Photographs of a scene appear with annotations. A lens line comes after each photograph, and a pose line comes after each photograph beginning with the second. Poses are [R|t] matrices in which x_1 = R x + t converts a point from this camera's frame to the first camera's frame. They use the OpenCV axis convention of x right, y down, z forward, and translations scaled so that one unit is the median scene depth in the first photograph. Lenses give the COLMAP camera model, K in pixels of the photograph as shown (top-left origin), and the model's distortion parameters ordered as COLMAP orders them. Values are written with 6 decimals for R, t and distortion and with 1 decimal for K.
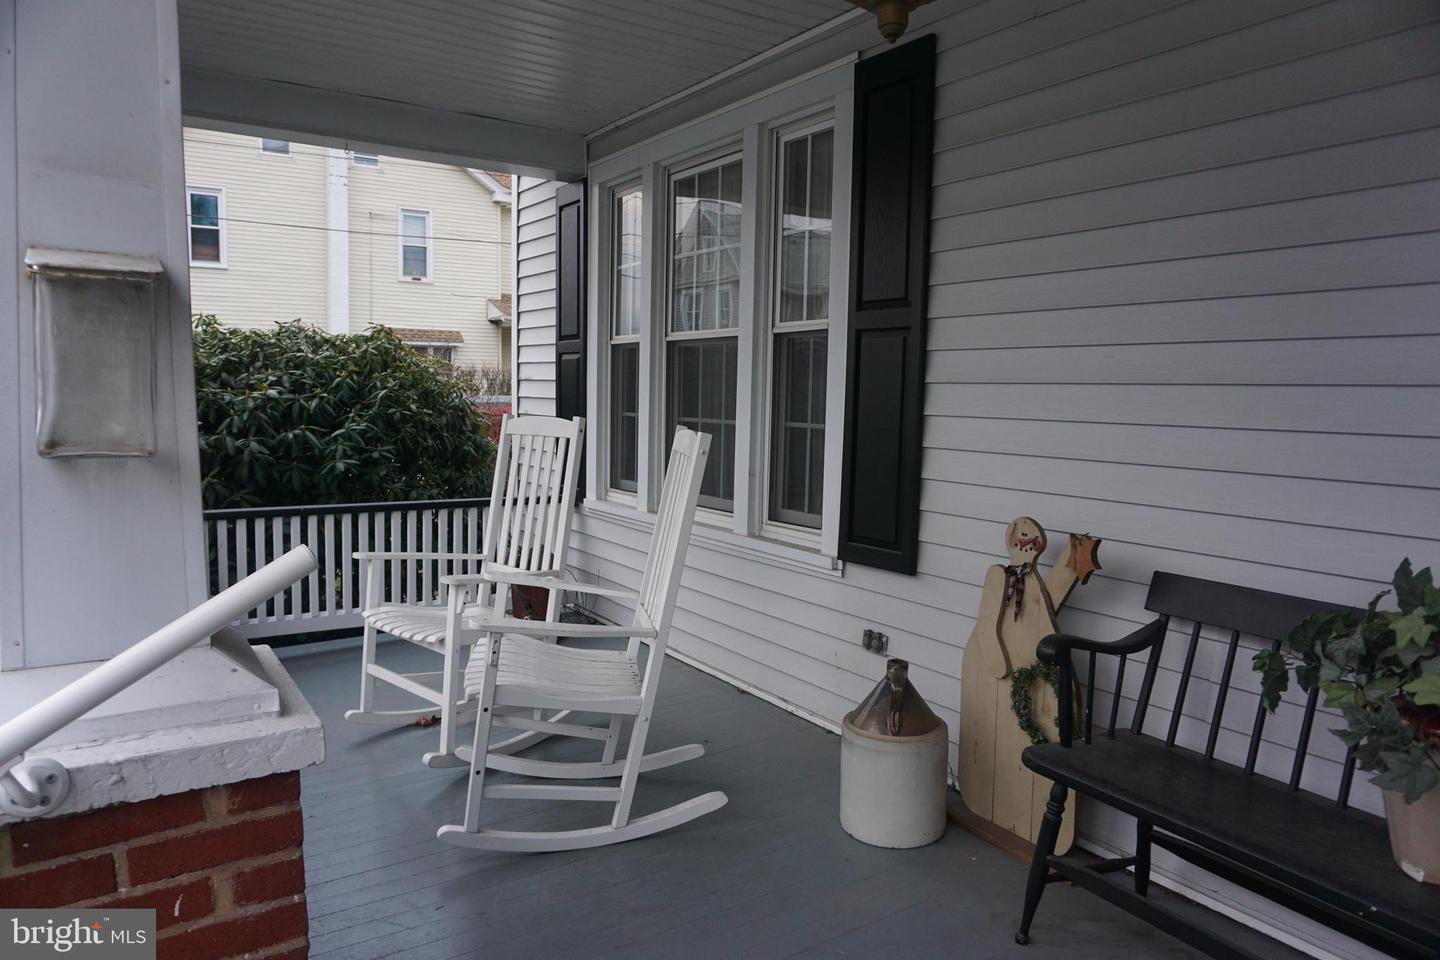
lens RADIAL K [[985.1, 0, 720.0], [0, 985.1, 480.0], [0, 0, 1]] dist [-0.066709, -0.002439]
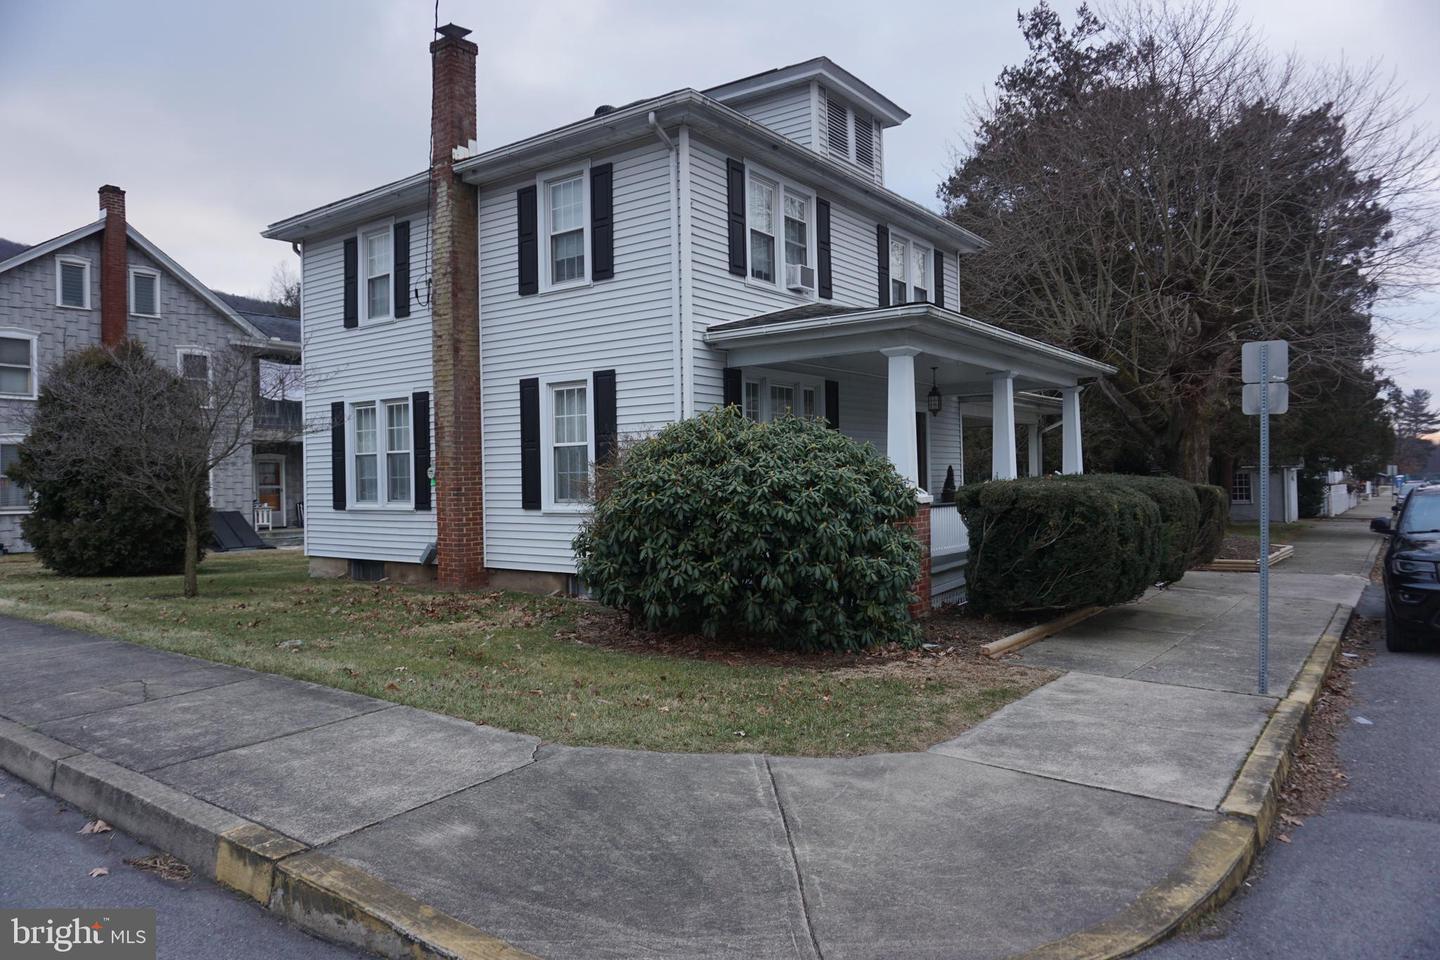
lens RADIAL K [[960.9, 0, 710.7], [0, 960.9, 474.8], [0, 0, 1]] dist [-0.049442, 0.036939]
pose [[-0.348084, 0.001910, 0.937461, -4.332902], [0.108978, 0.993301, 0.038440, -0.291402], [-0.931107, 0.115544, -0.345960, 3.595289]]
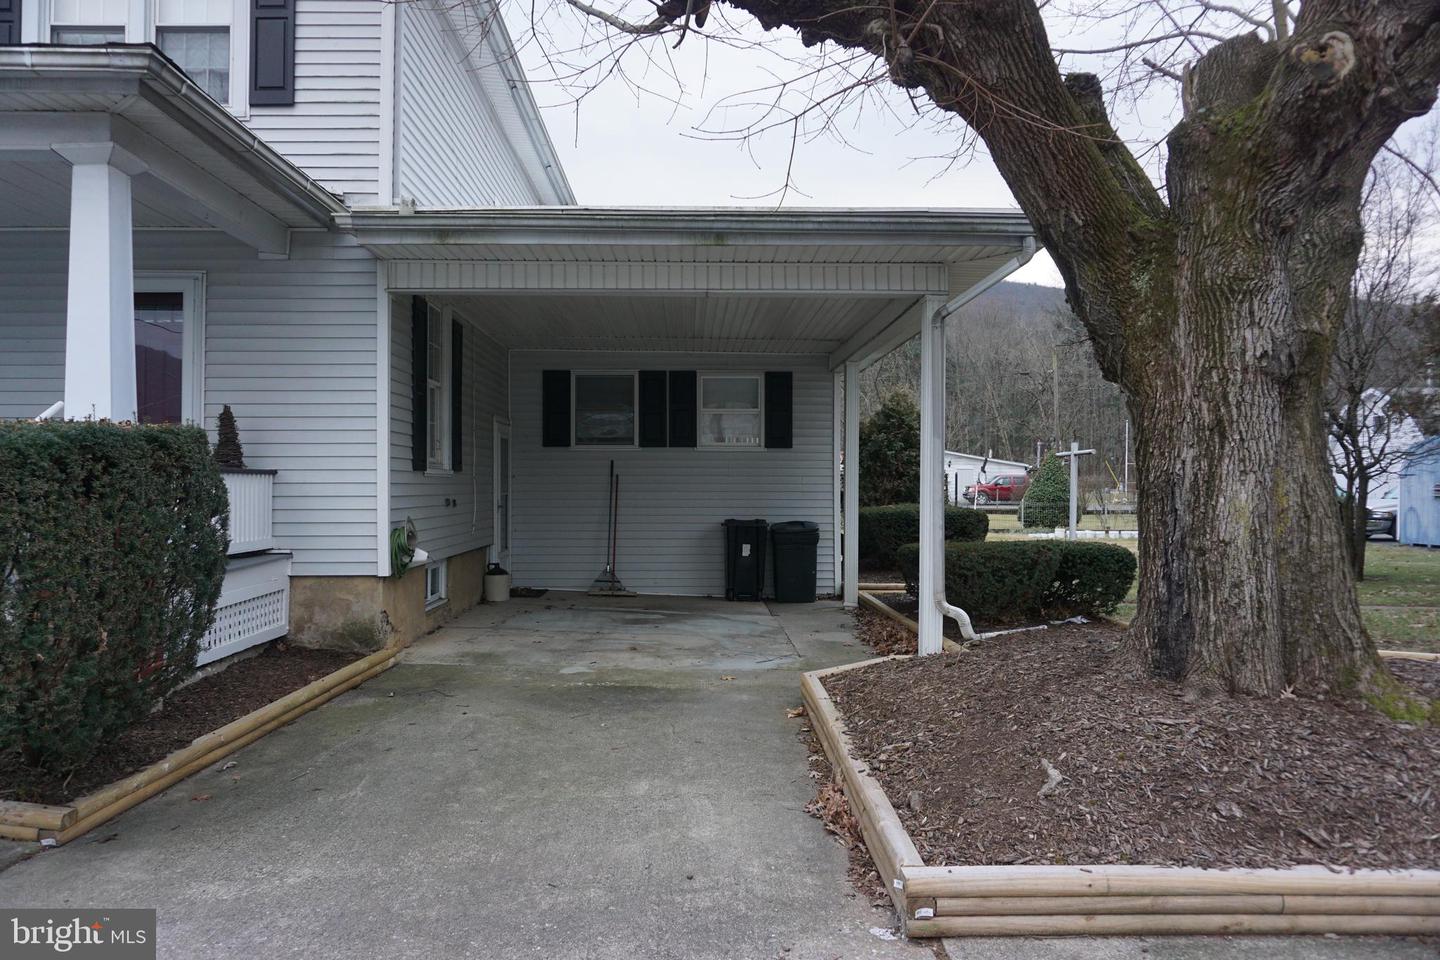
lens RADIAL K [[960.9, 0, 710.7], [0, 960.9, 474.8], [0, 0, 1]] dist [-0.049442, 0.036939]
pose [[0.529729, -0.004949, 0.848152, -0.662280], [0.089717, 0.994700, -0.050230, 0.499501], [-0.843408, 0.102702, 0.527366, -2.482521]]
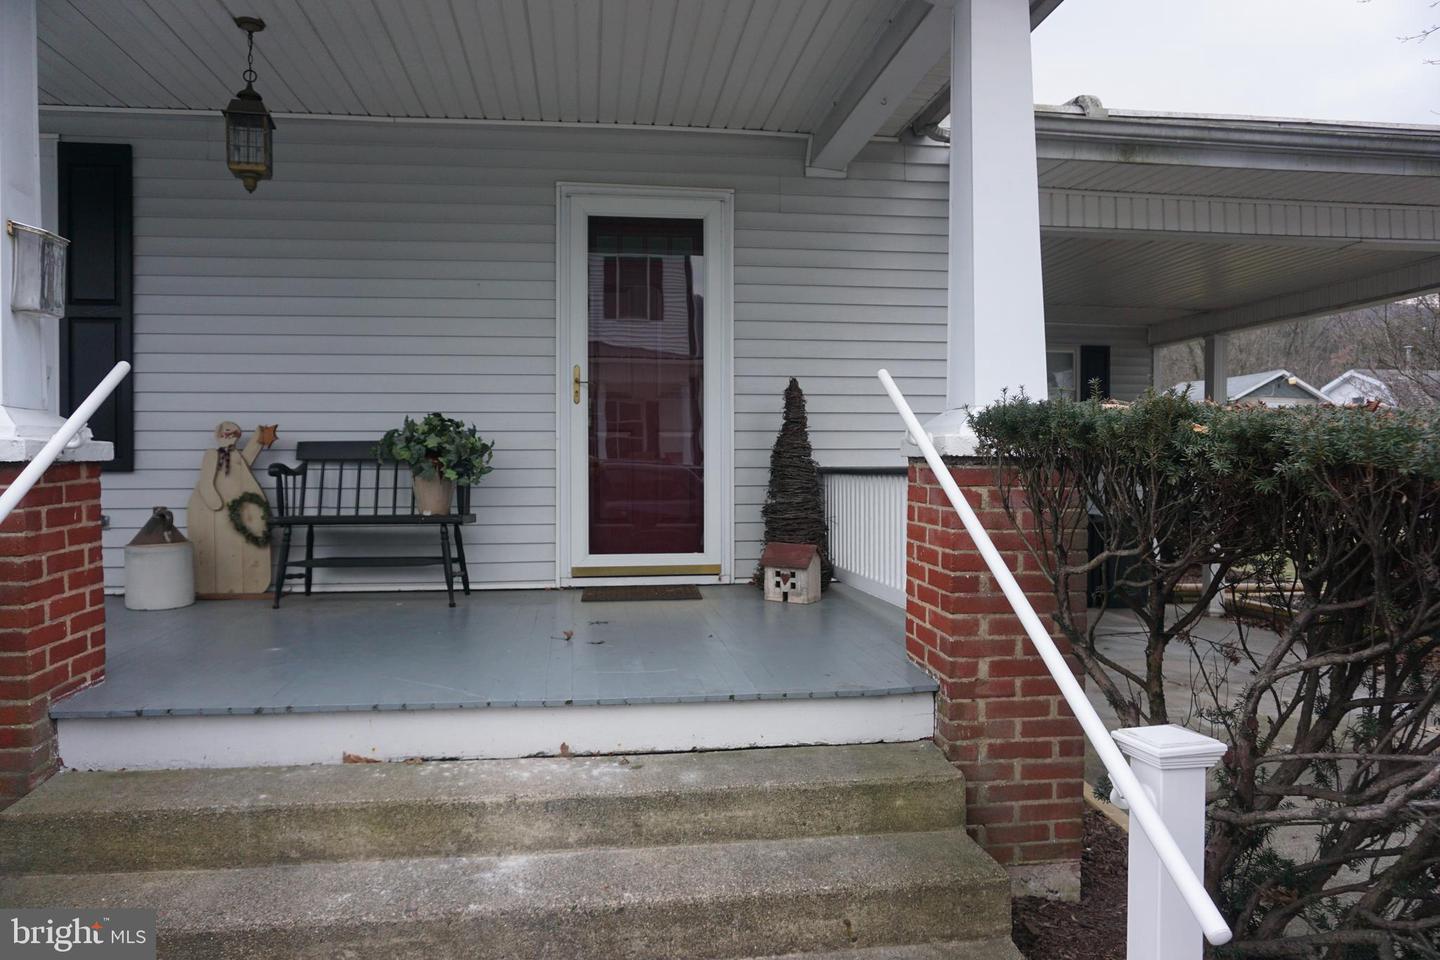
lens RADIAL K [[960.9, 0, 710.7], [0, 960.9, 474.8], [0, 0, 1]] dist [-0.049442, 0.036939]
pose [[0.437924, -0.026757, 0.898614, -0.926365], [0.095413, 0.995295, -0.016862, 0.259288], [-0.893935, 0.093124, 0.438416, -0.628548]]
